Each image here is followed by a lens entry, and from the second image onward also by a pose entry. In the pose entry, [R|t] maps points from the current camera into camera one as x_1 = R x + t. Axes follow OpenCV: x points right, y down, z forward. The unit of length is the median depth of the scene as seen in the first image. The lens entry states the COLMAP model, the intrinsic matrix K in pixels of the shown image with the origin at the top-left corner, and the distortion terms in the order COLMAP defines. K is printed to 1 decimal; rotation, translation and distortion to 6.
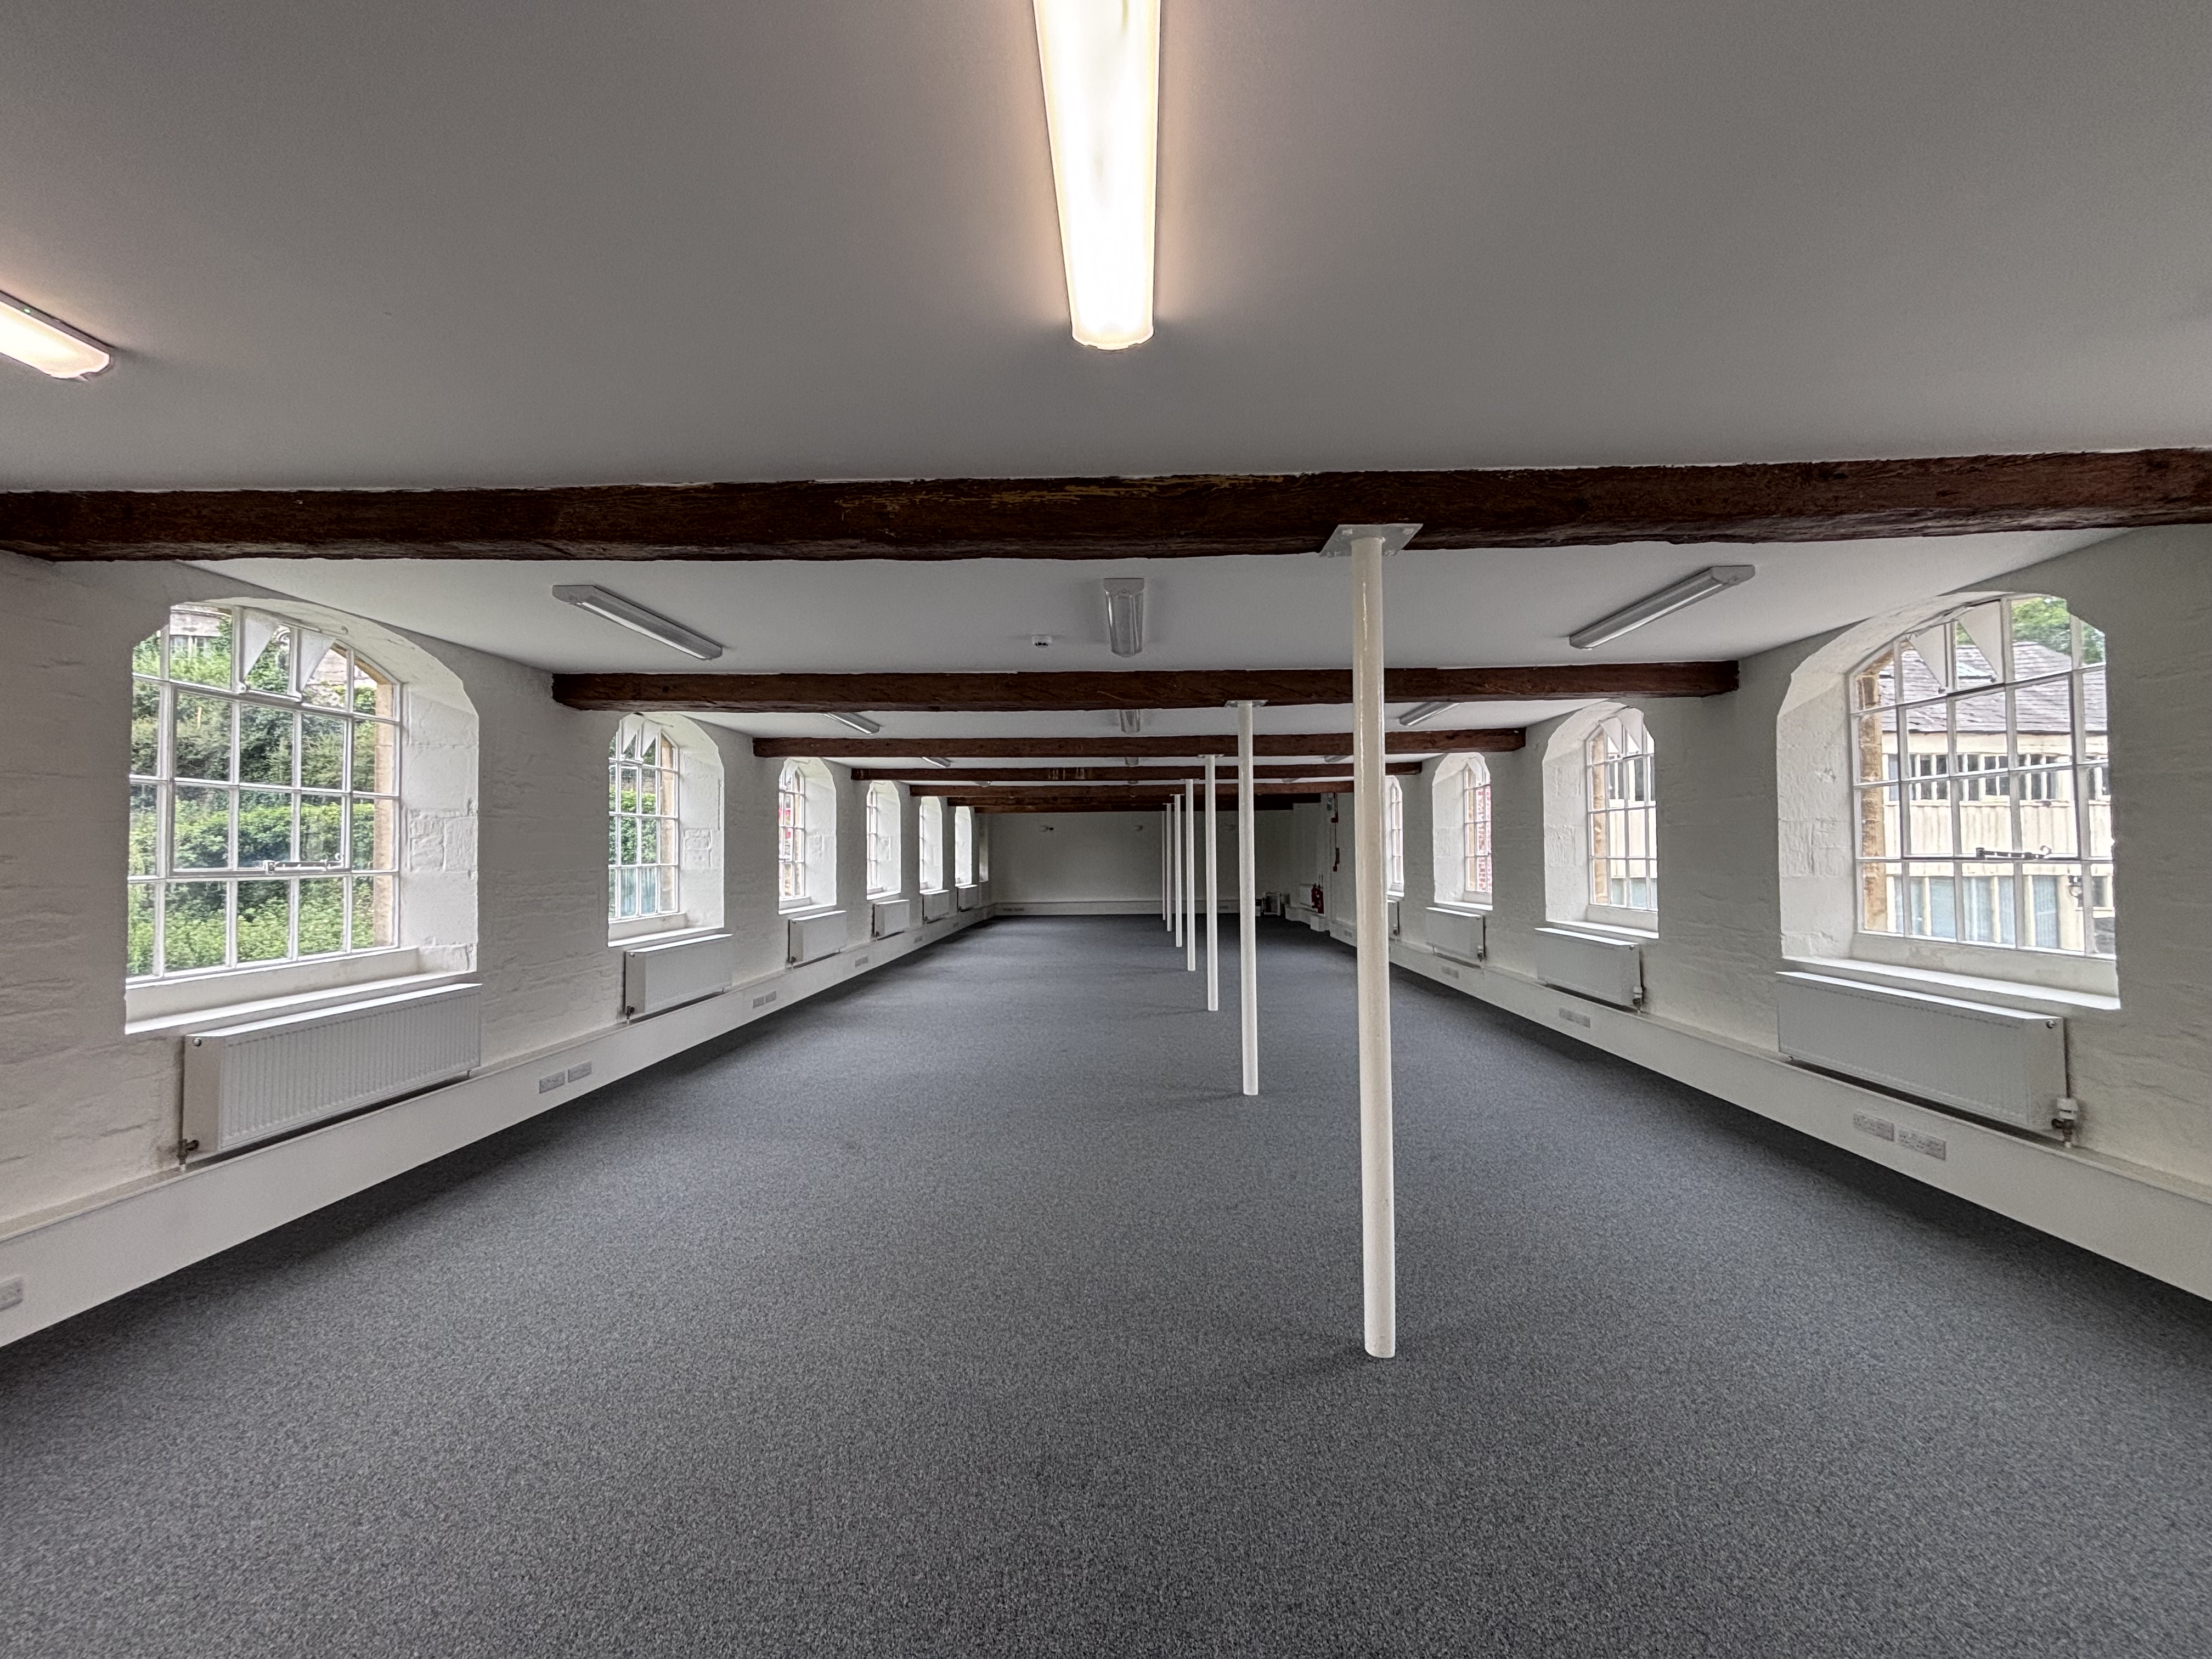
lens RADIAL K [[895.1, 0, 1106.0], [0, 895.1, 829.5], [0, 0, 1]] dist [-0.006195, 0.000390]
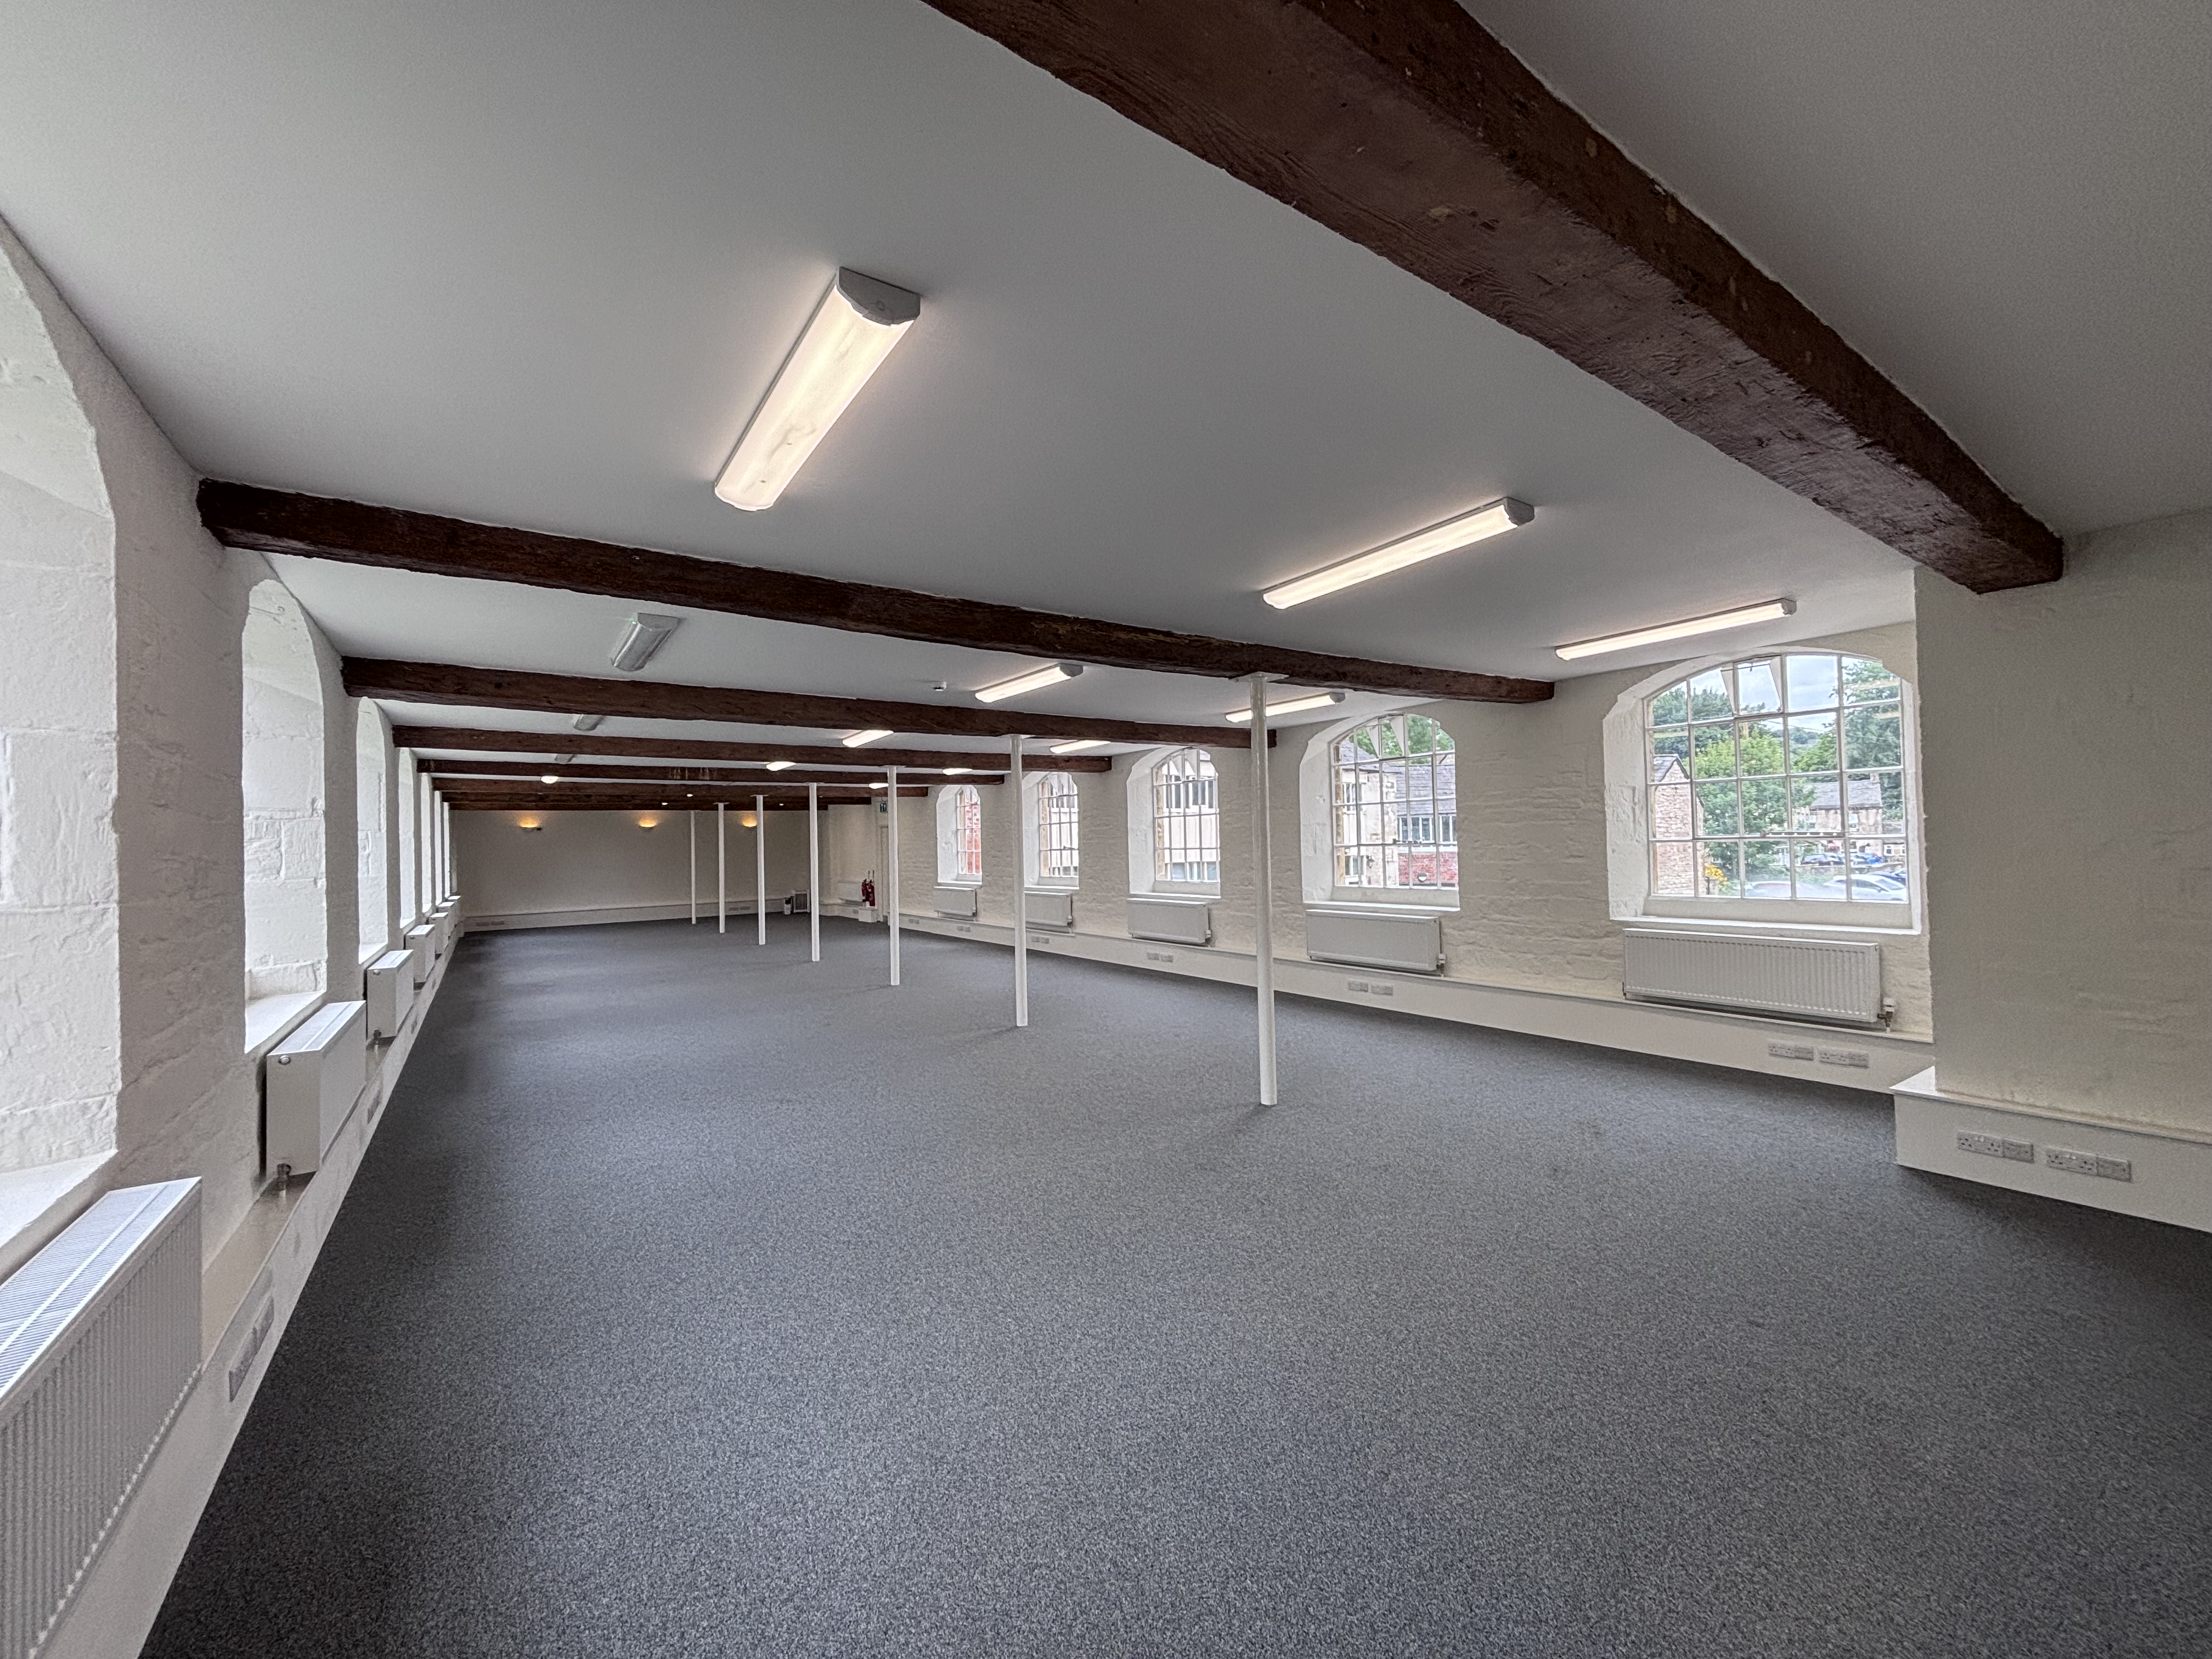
lens RADIAL K [[886.3, 0, 1106.0], [0, 886.3, 829.5], [0, 0, 1]] dist [0.001066, 0.000138]
pose [[0.807338, -0.001936, 0.590086, -0.601242], [0.000885, 0.999997, 0.002069, -0.003642], [-0.590089, -0.001148, 0.807338, -0.179673]]
